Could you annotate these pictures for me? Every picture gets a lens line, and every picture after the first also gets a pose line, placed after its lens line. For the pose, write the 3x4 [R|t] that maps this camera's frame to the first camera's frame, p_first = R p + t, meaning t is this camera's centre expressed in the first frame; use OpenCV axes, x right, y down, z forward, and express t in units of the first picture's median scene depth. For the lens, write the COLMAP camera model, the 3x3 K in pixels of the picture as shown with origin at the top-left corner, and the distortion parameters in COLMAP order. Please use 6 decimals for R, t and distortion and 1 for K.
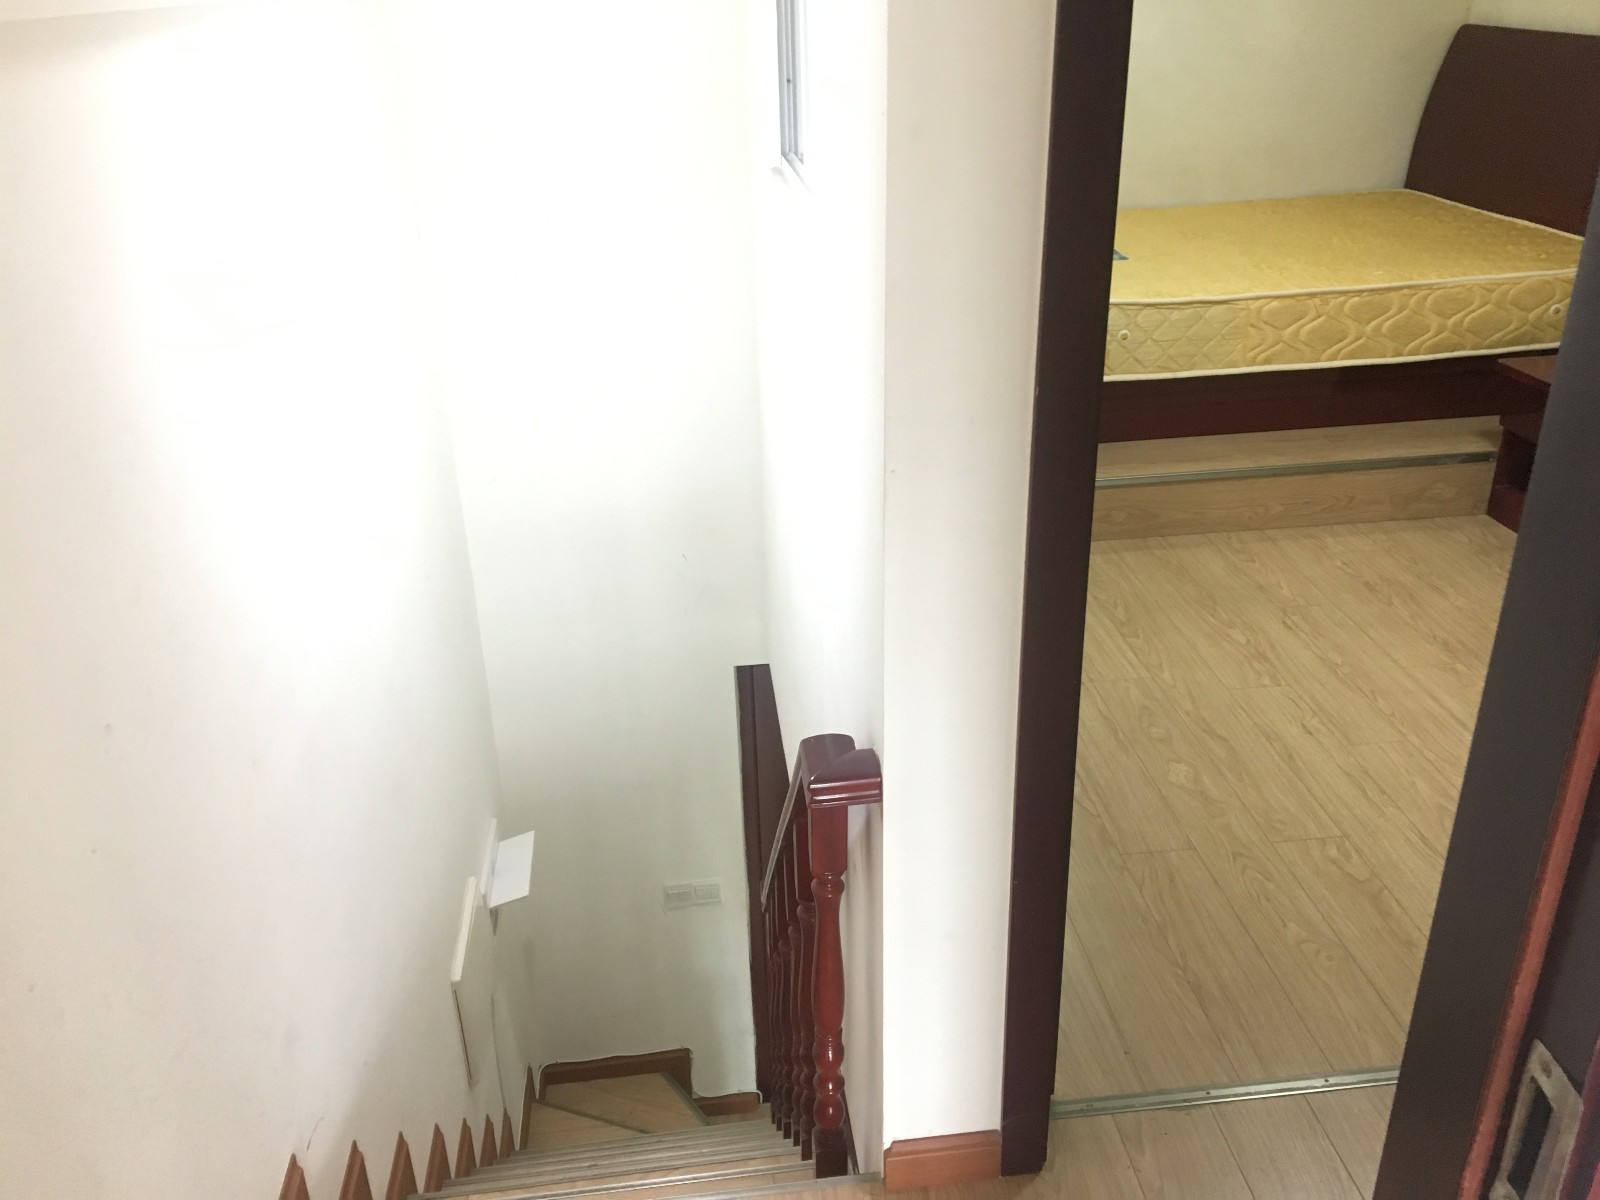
lens RADIAL K [[1334.3, 0, 799.5], [0, 1334.3, 601.6], [0, 0, 1]] dist [0.011618, -0.012471]
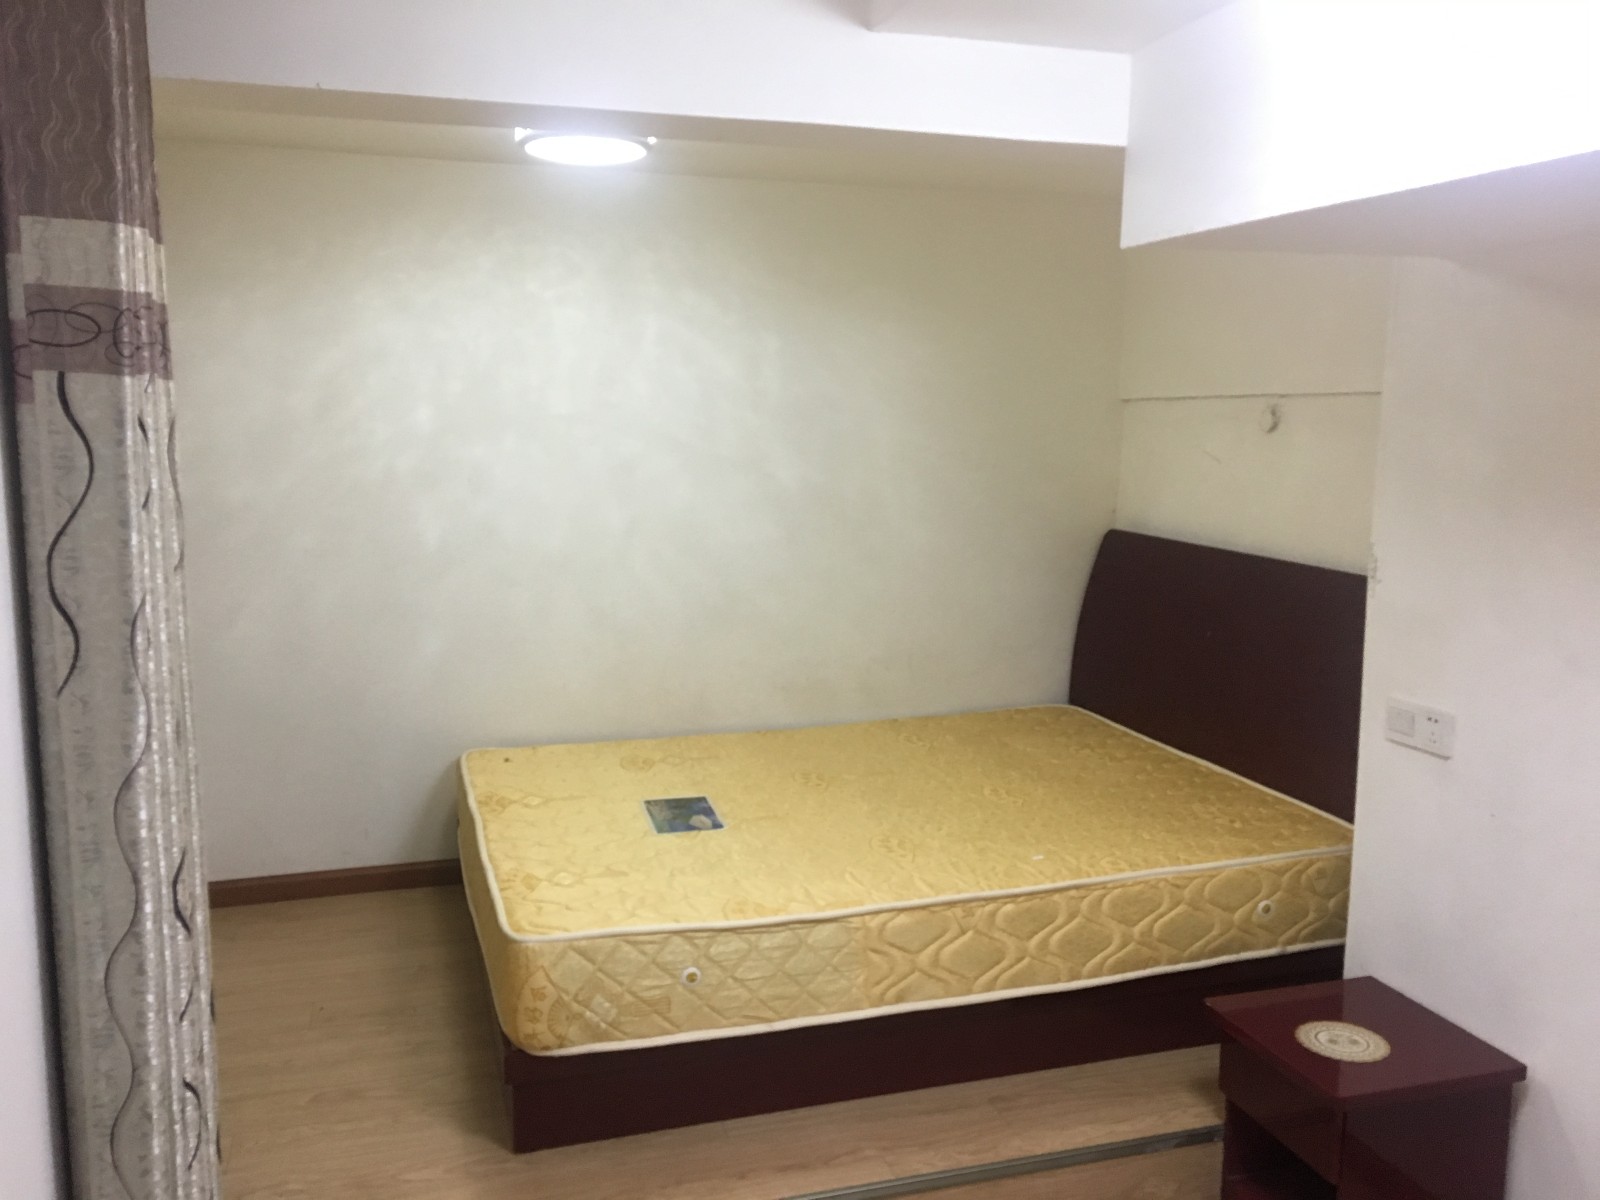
lens RADIAL K [[1334.3, 0, 799.9], [0, 1334.3, 596.0], [0, 0, 1]] dist [0.011618, -0.012471]
pose [[0.982150, -0.000455, 0.188097, 0.167586], [0.056427, 0.954654, -0.292320, -0.180600], [-0.179435, 0.297716, 0.937640, 0.291202]]
